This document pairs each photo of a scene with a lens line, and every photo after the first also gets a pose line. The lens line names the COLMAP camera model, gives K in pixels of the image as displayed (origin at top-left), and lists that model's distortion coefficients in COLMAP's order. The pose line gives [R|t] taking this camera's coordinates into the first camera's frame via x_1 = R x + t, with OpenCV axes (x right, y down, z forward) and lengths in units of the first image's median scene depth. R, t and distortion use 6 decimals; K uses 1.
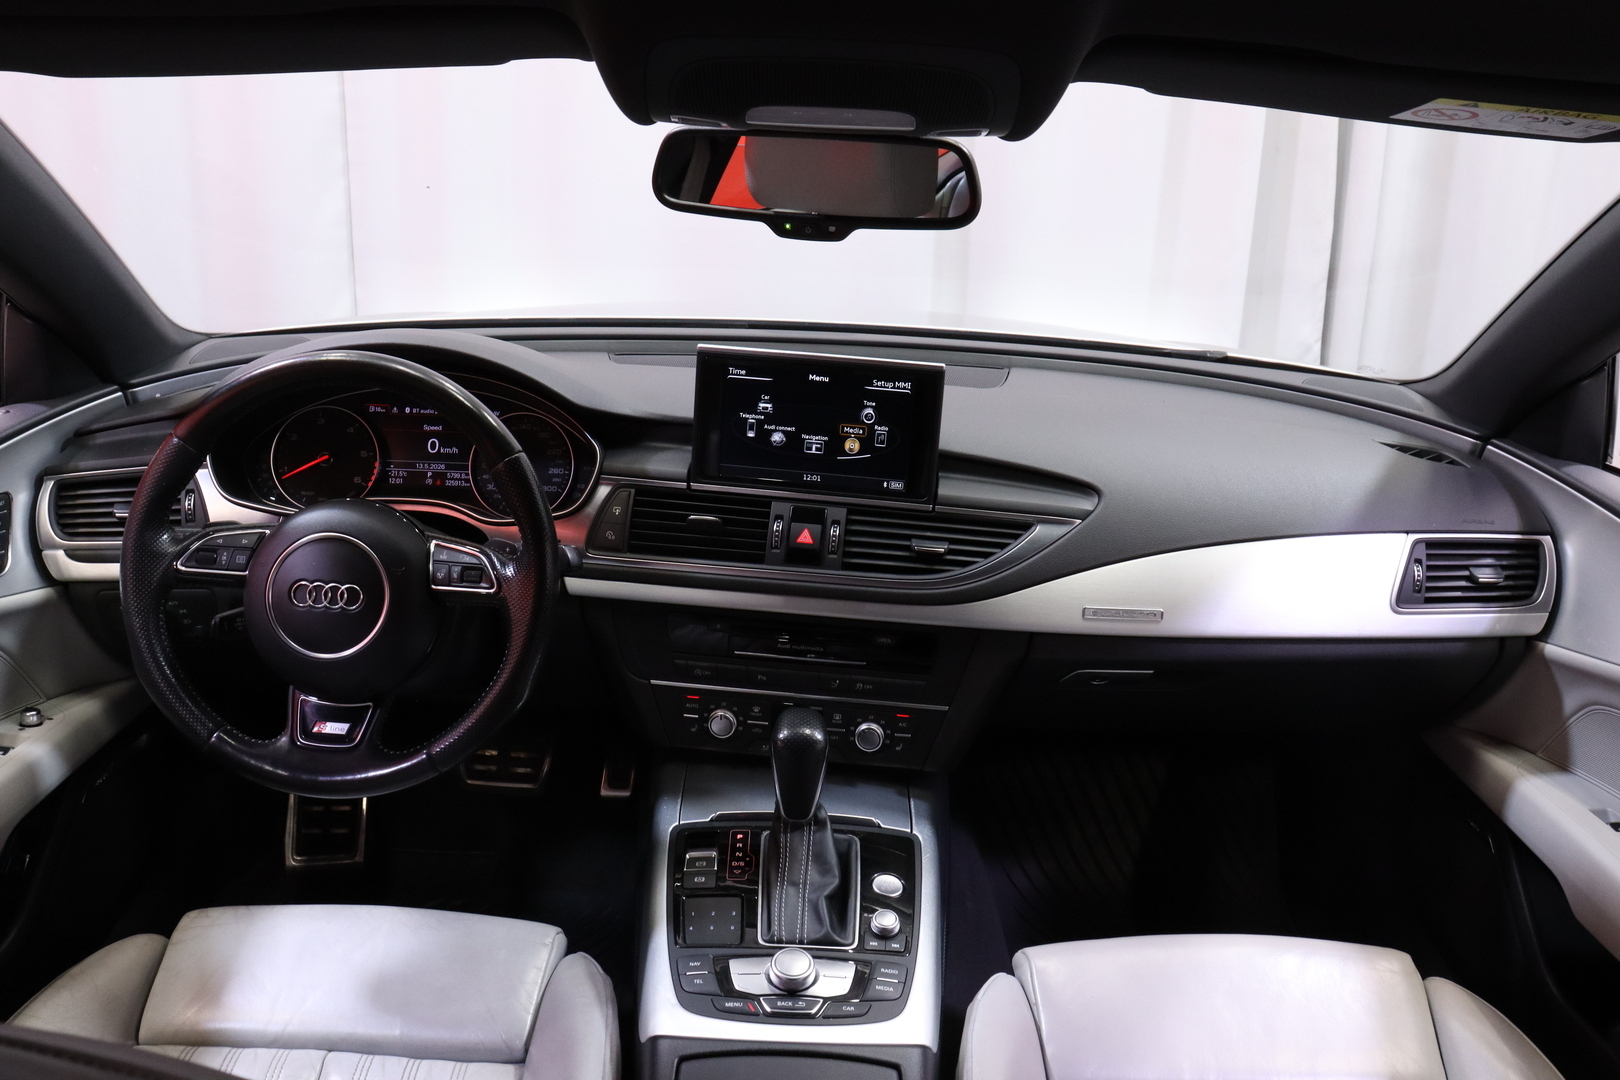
lens RADIAL K [[1315.1, 0, 812.2], [0, 1315.1, 530.3], [0, 0, 1]] dist [-0.180160, 0.137568]
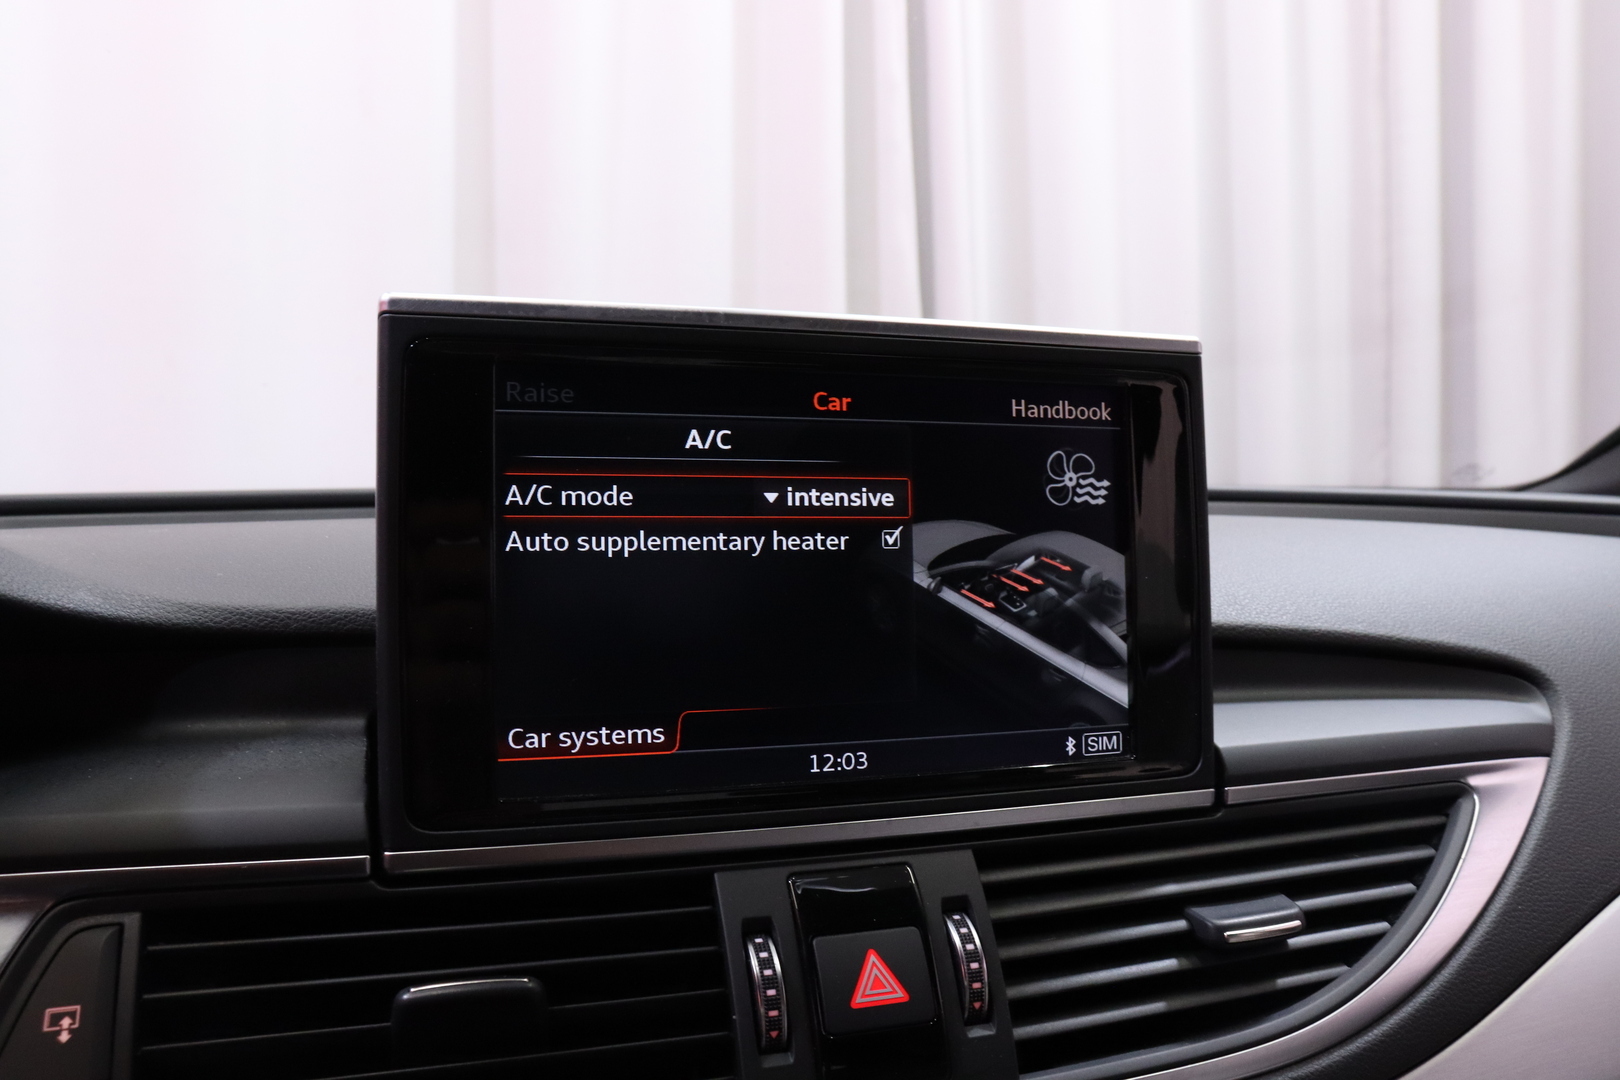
lens RADIAL K [[1315.1, 0, 809.5], [0, 1315.1, 527.3], [0, 0, 1]] dist [-0.180160, 0.137568]
pose [[0.899282, -0.062753, 0.432843, -0.123405], [0.178049, 0.956463, -0.231251, -0.024825], [-0.399487, 0.285028, 0.871303, 0.756920]]
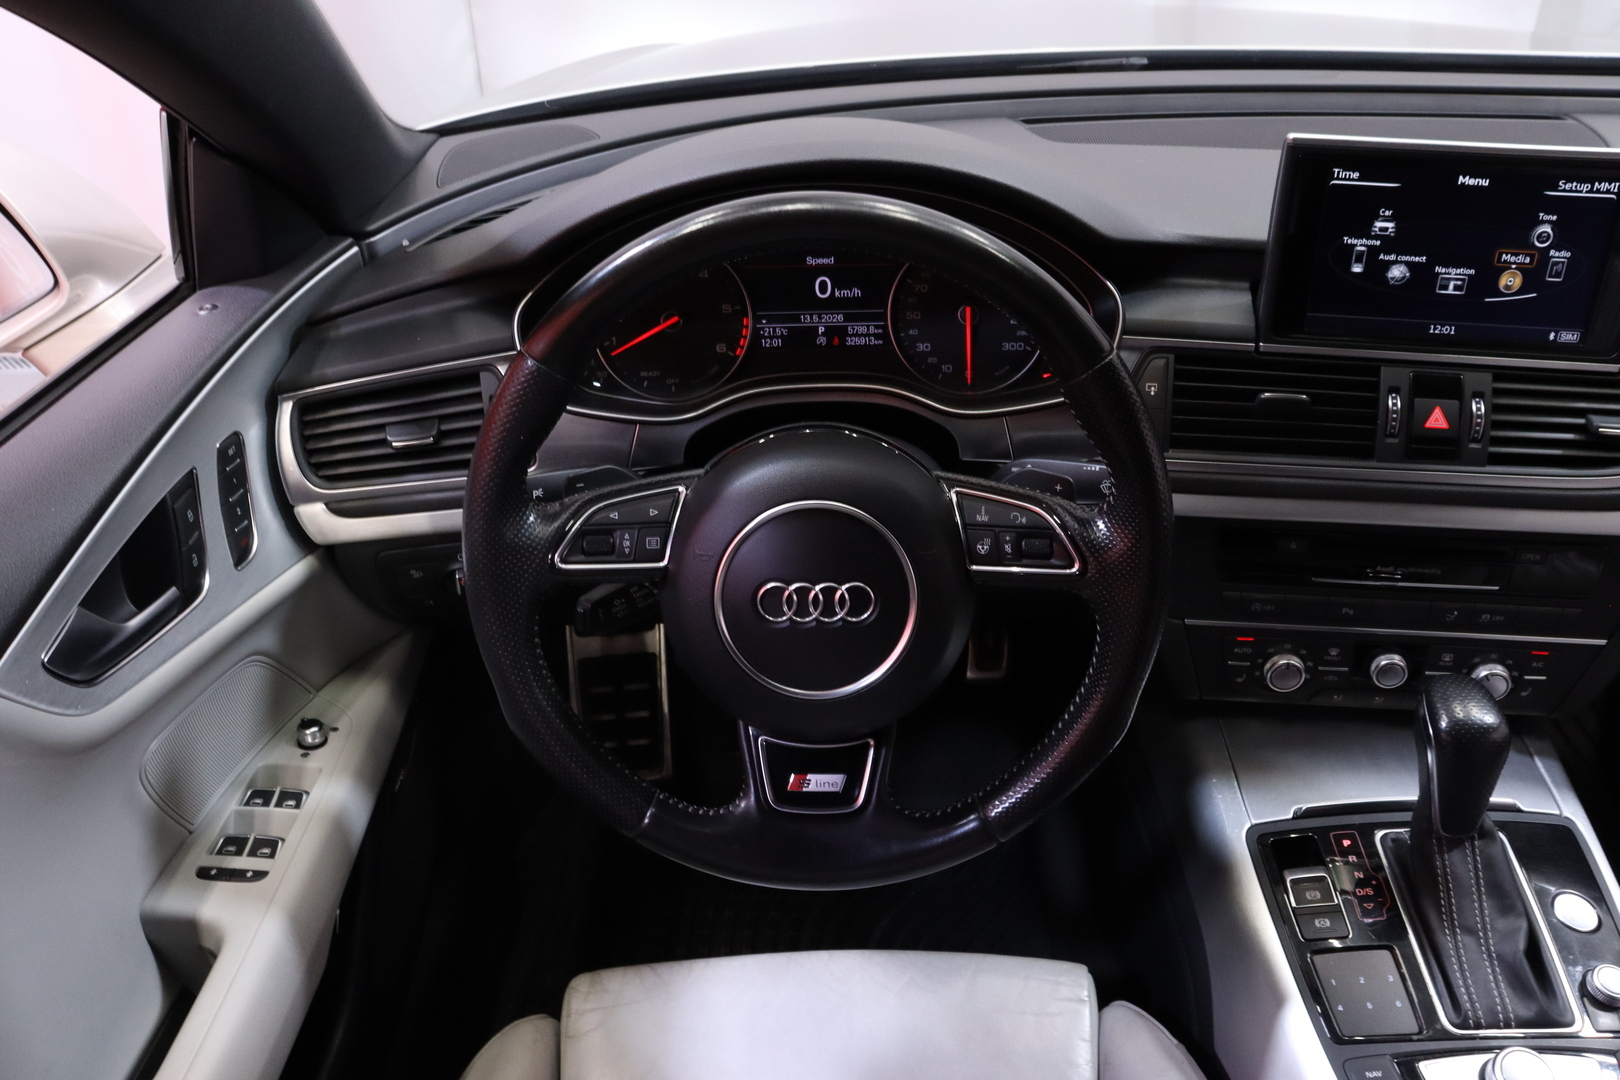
lens RADIAL K [[1315.1, 0, 800.5], [0, 1315.1, 541.3], [0, 0, 1]] dist [-0.180160, 0.137568]
pose [[0.996701, -0.051225, -0.062950, -0.296520], [0.065154, 0.967511, 0.244289, -0.115692], [0.048391, -0.247584, 0.967657, 0.334900]]
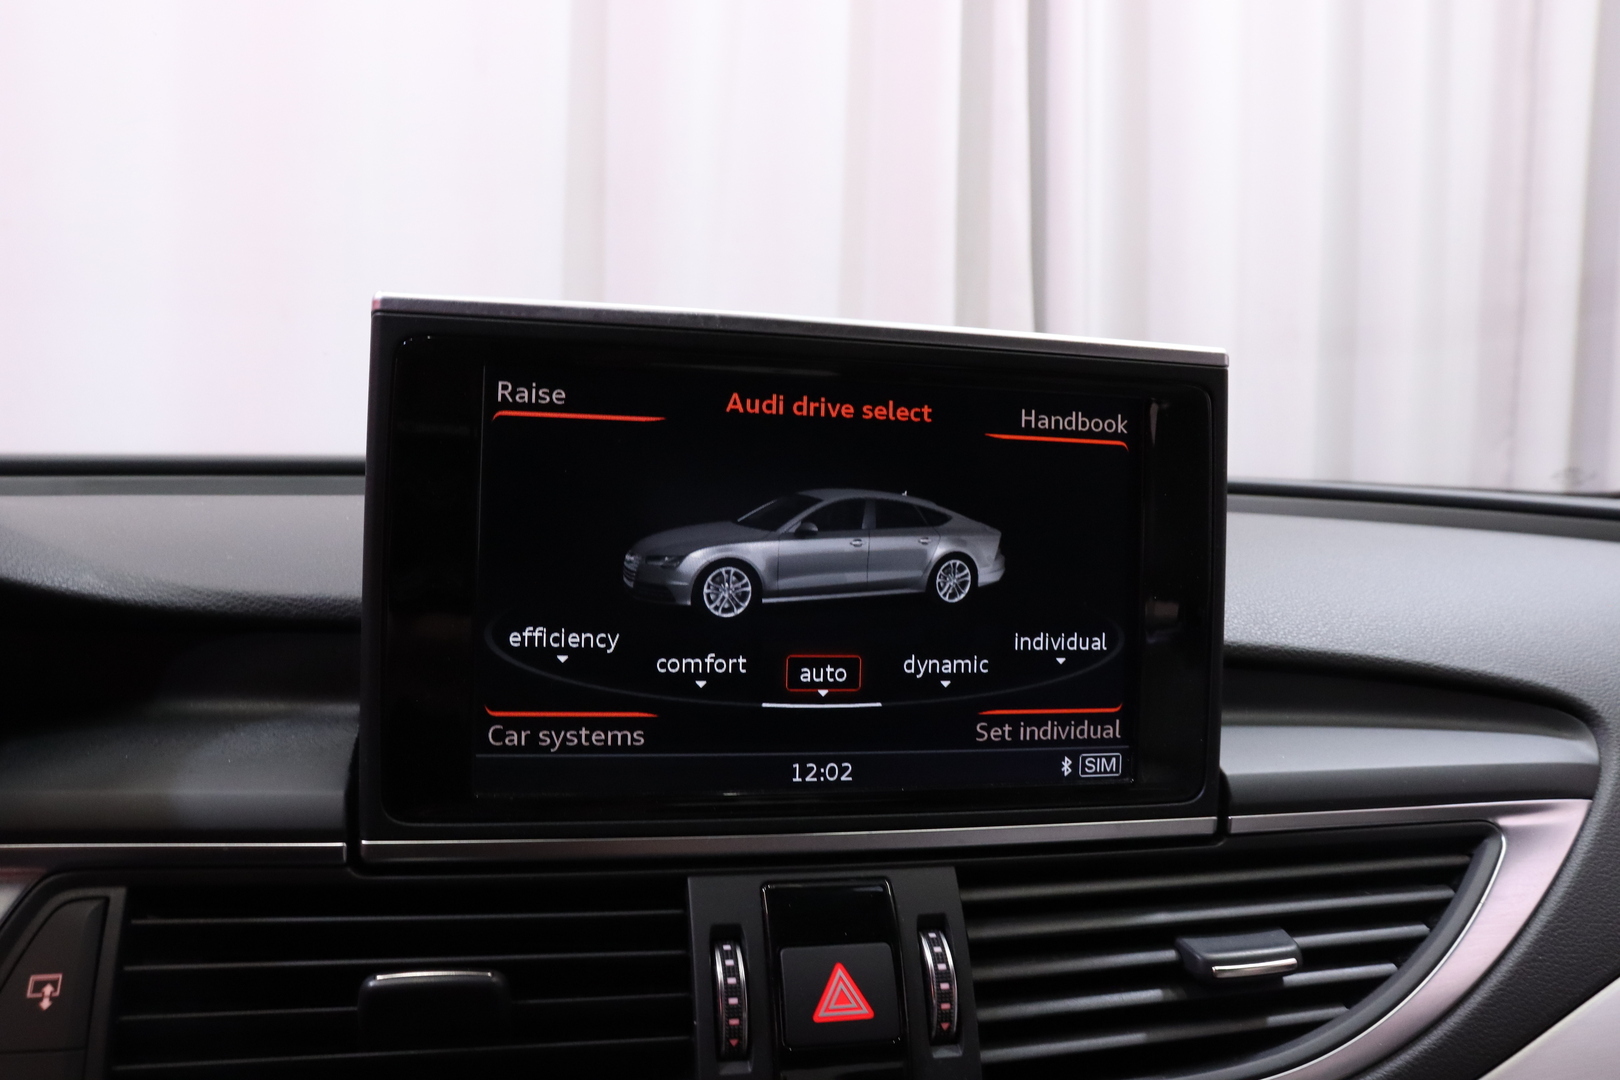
lens RADIAL K [[1315.1, 0, 813.5], [0, 1315.1, 539.6], [0, 0, 1]] dist [-0.180160, 0.137568]
pose [[0.934850, -0.042600, 0.352479, -0.097483], [0.122142, 0.970767, -0.206622, -0.031183], [-0.333373, 0.236213, 0.912724, 0.747703]]
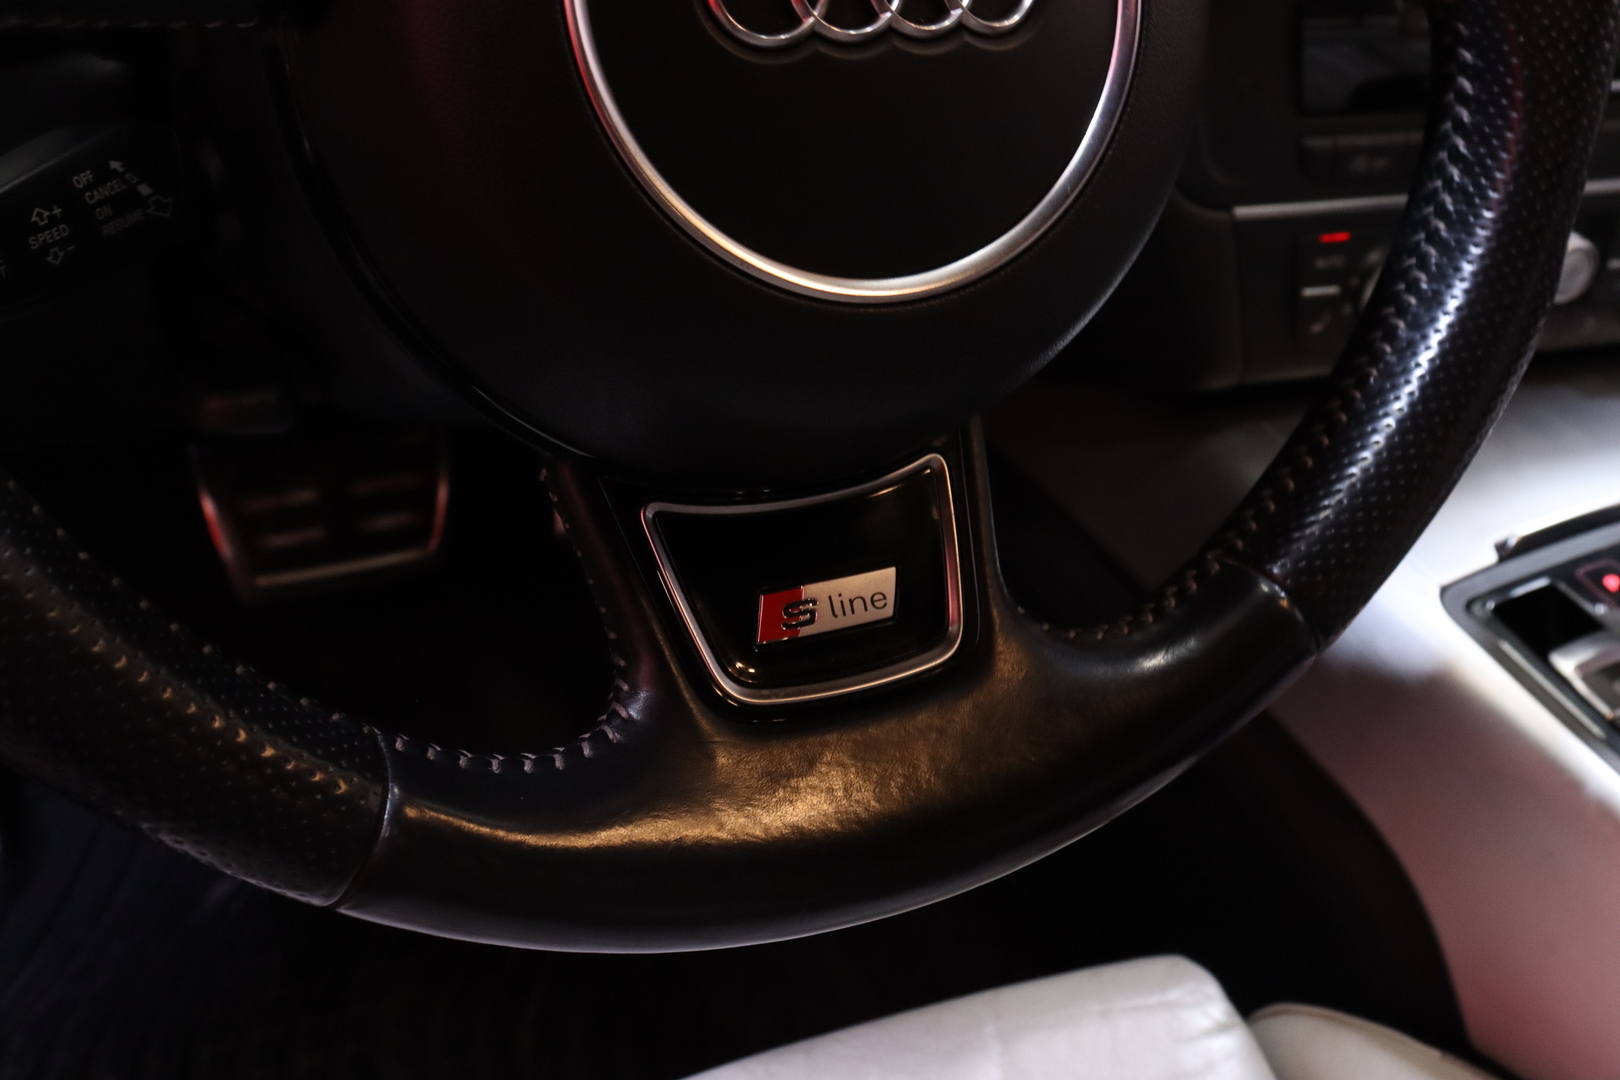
lens RADIAL K [[1741.0, 0, 810.7], [0, 1741.0, 539.2], [0, 0, 1]] dist [-0.061964, 0.000000]
pose [[0.896195, -0.225369, 0.382156, -0.436195], [0.099642, 0.941610, 0.321625, 0.039910], [-0.432326, -0.250160, 0.866322, 0.654512]]
